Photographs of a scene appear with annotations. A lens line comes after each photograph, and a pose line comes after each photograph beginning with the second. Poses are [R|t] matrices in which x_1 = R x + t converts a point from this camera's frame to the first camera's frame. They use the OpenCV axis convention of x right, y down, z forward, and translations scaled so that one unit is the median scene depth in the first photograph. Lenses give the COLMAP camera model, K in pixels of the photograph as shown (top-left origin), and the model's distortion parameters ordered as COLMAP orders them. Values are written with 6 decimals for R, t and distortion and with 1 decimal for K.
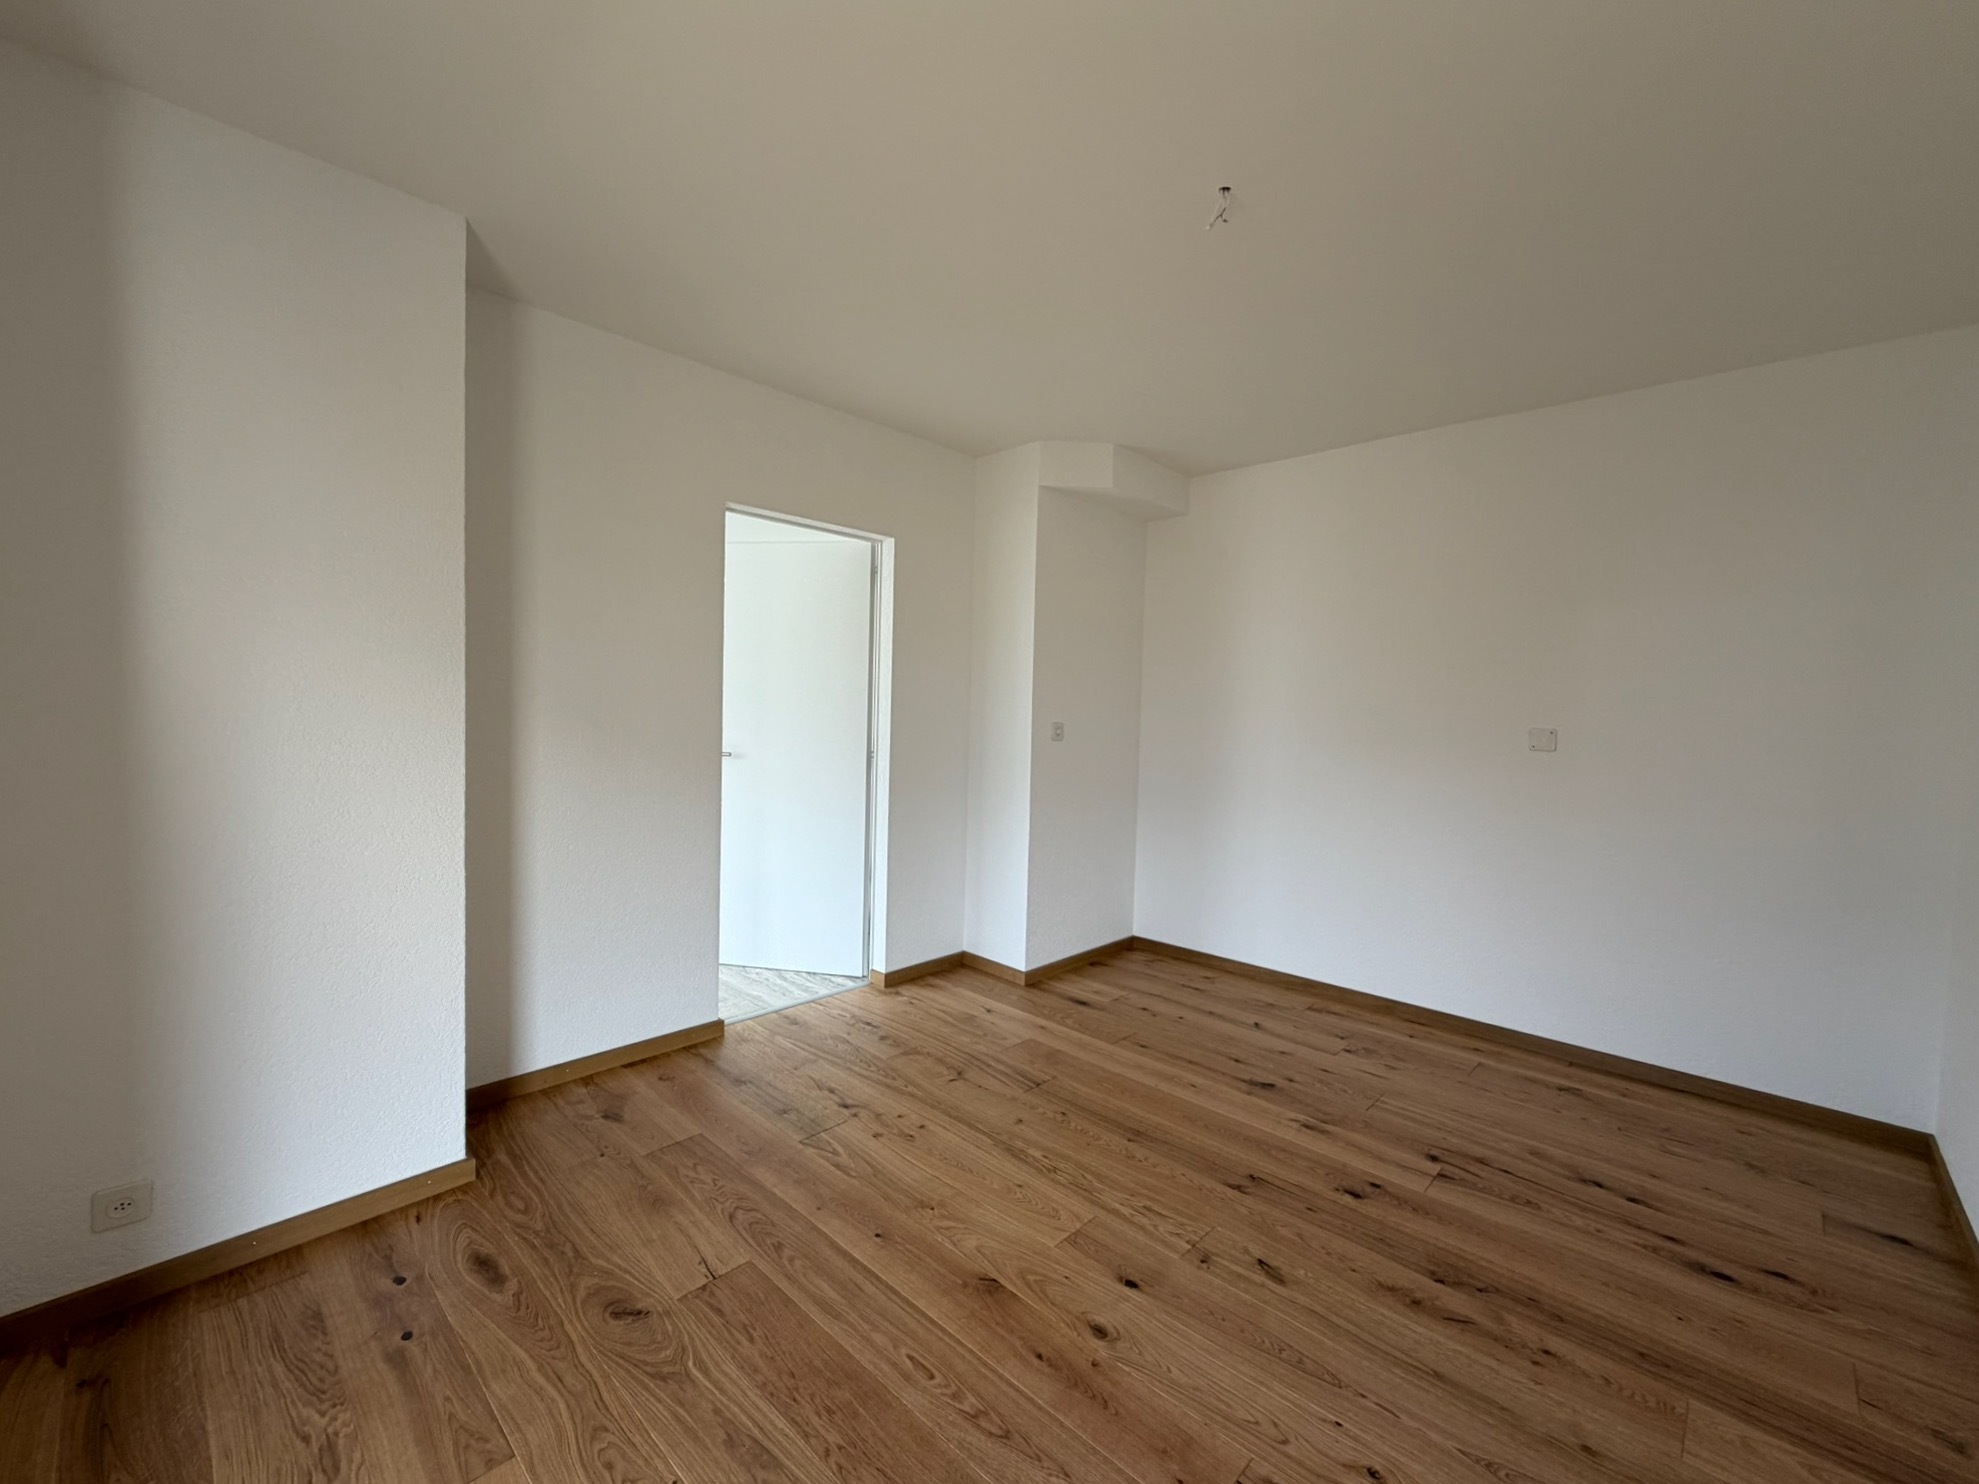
lens RADIAL K [[790.9, 0, 993.5], [0, 790.9, 753.0], [0, 0, 1]] dist [0.001225, 0.000350]
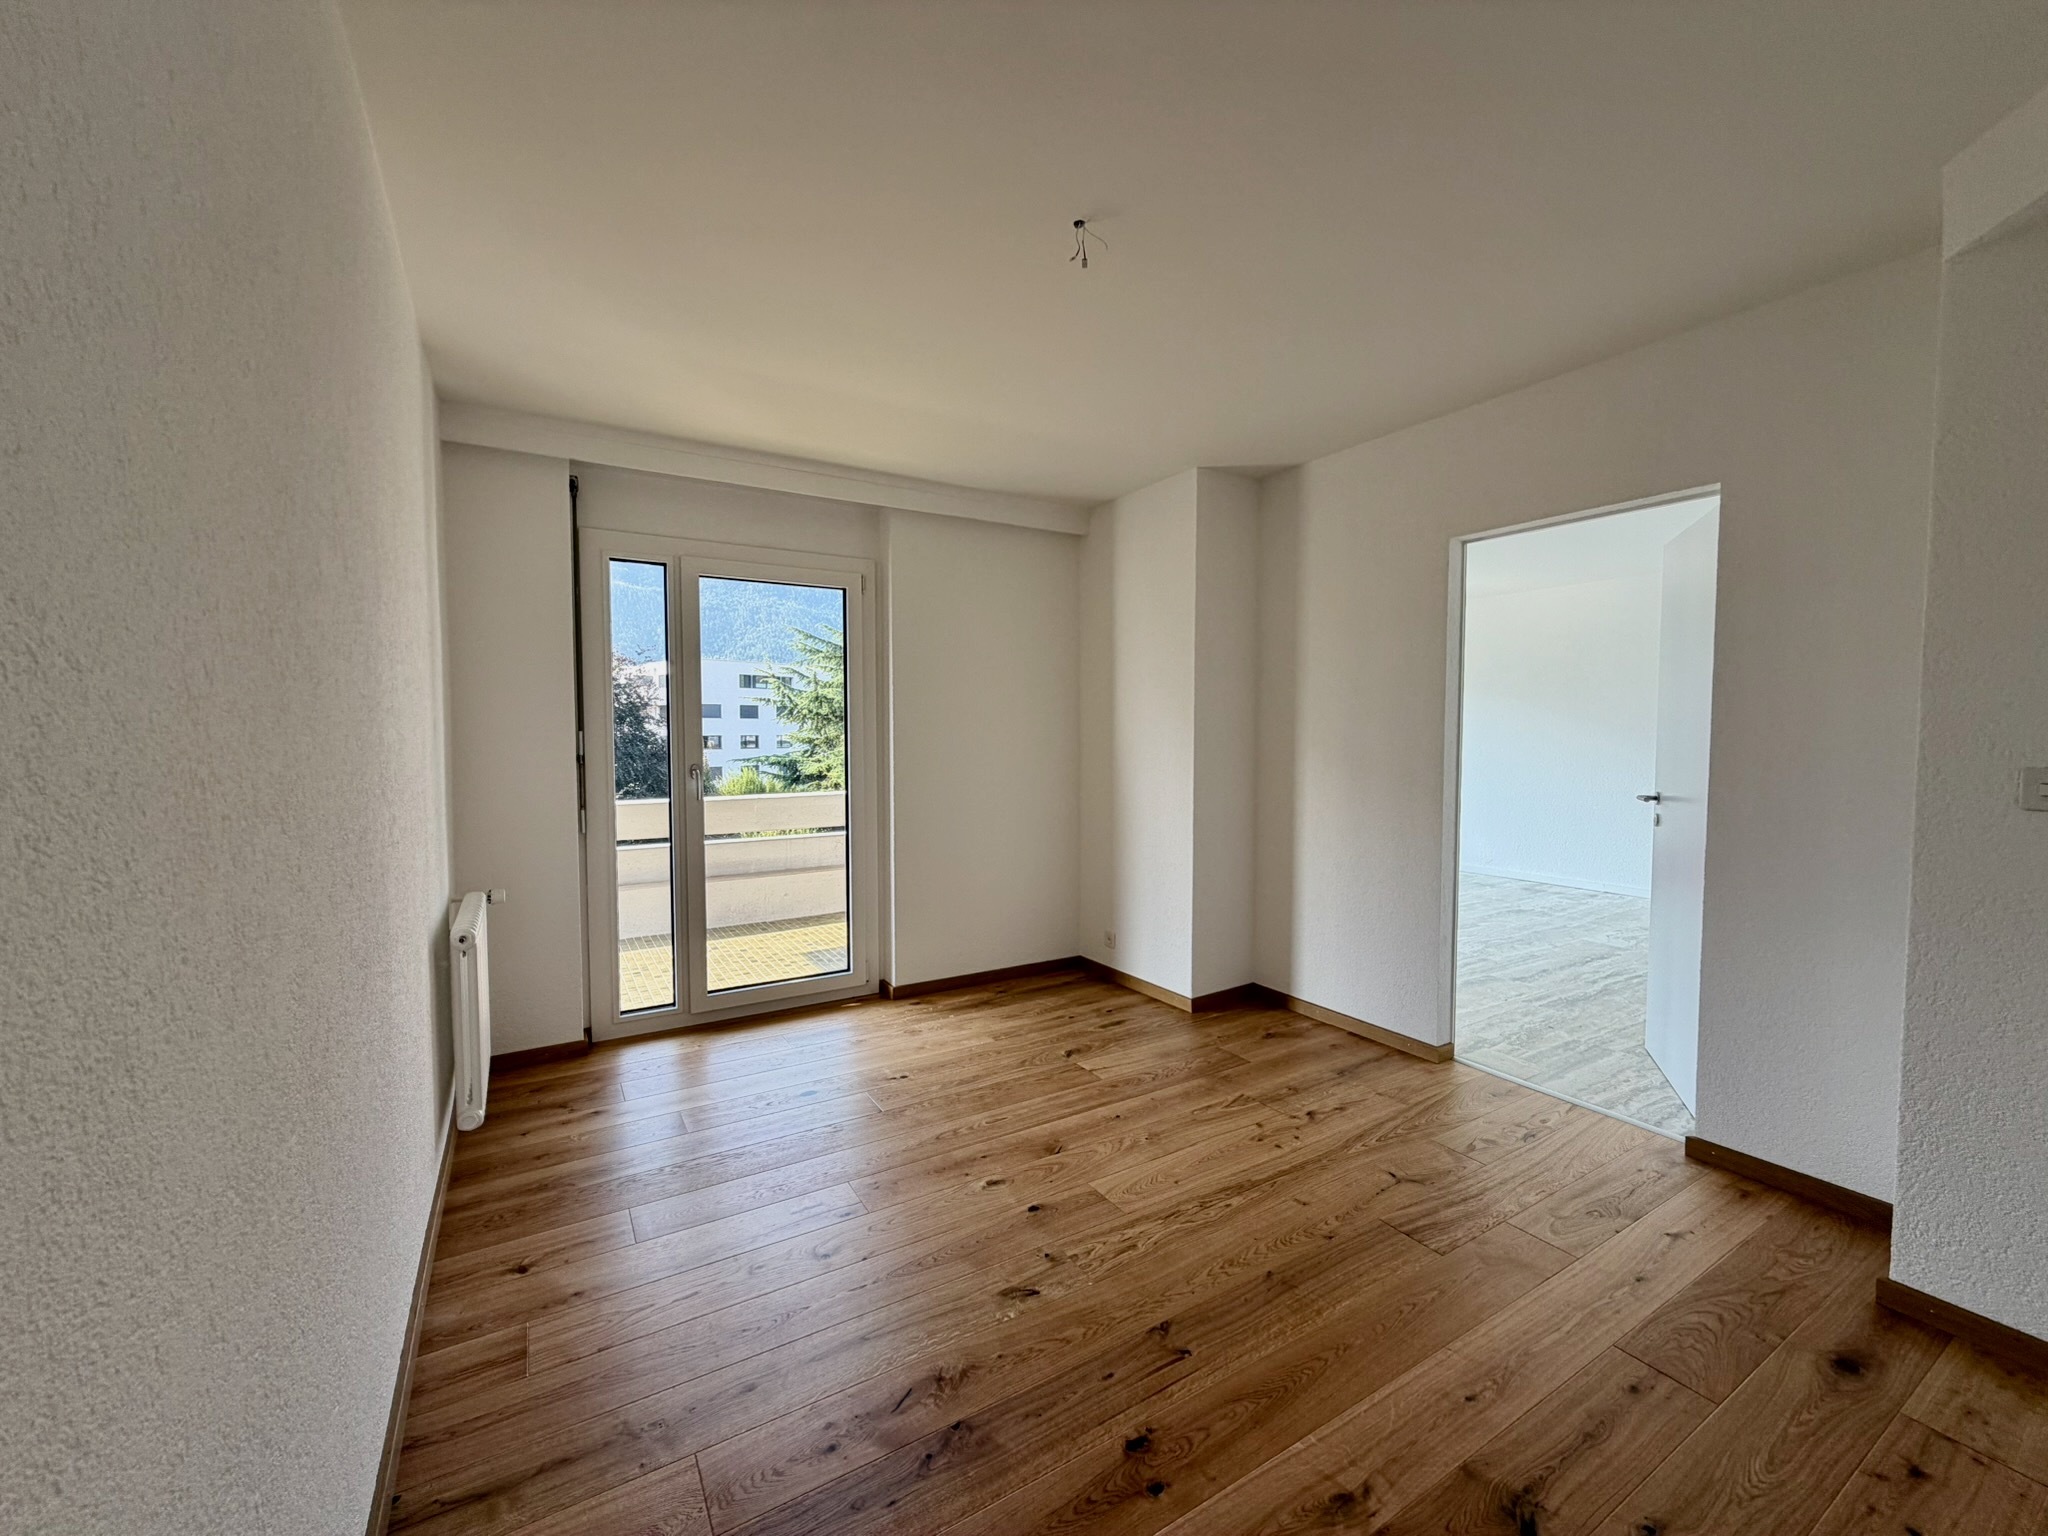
lens RADIAL K [[818.5, 0, 1023.7], [0, 818.5, 756.8], [0, 0, 1]] dist [0.001225, 0.000350]
pose [[-0.252511, 0.003600, -0.967587, 0.985269], [-0.061013, 0.997944, 0.019635, -0.026895], [0.965668, 0.063994, -0.251773, 0.896516]]
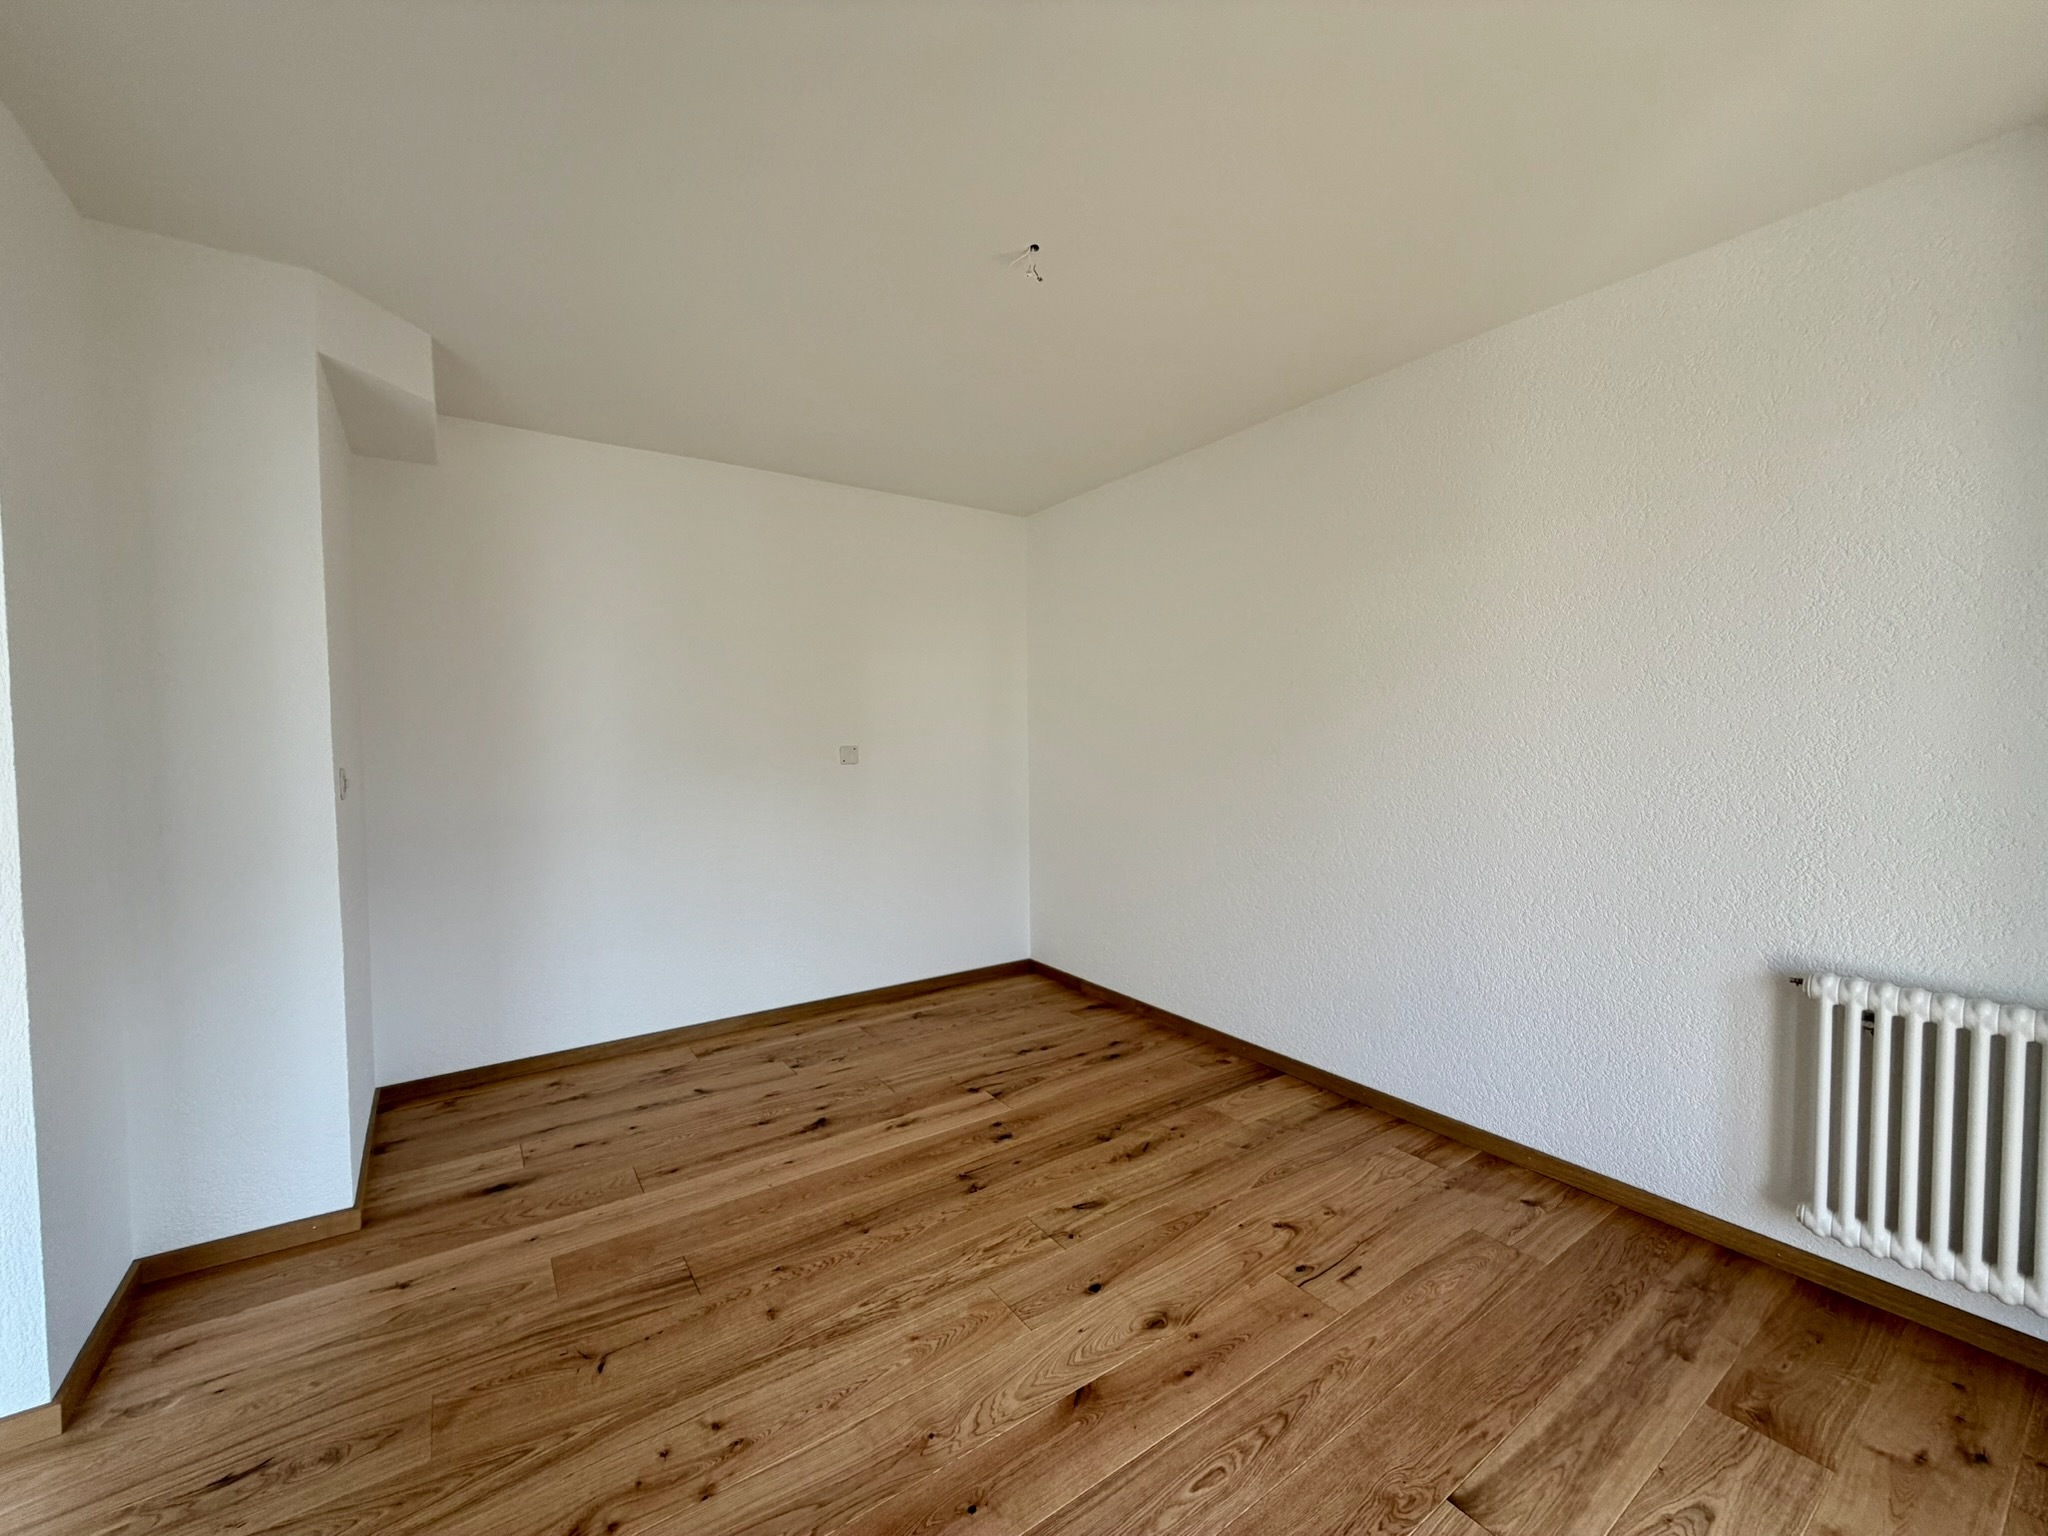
lens RADIAL K [[818.5, 0, 983.5], [0, 818.5, 768.3], [0, 0, 1]] dist [0.001225, 0.000350]
pose [[0.231551, -0.062890, 0.970788, -0.612946], [0.072162, 0.996269, 0.047329, -0.048706], [-0.970143, 0.059095, 0.235226, 0.607138]]
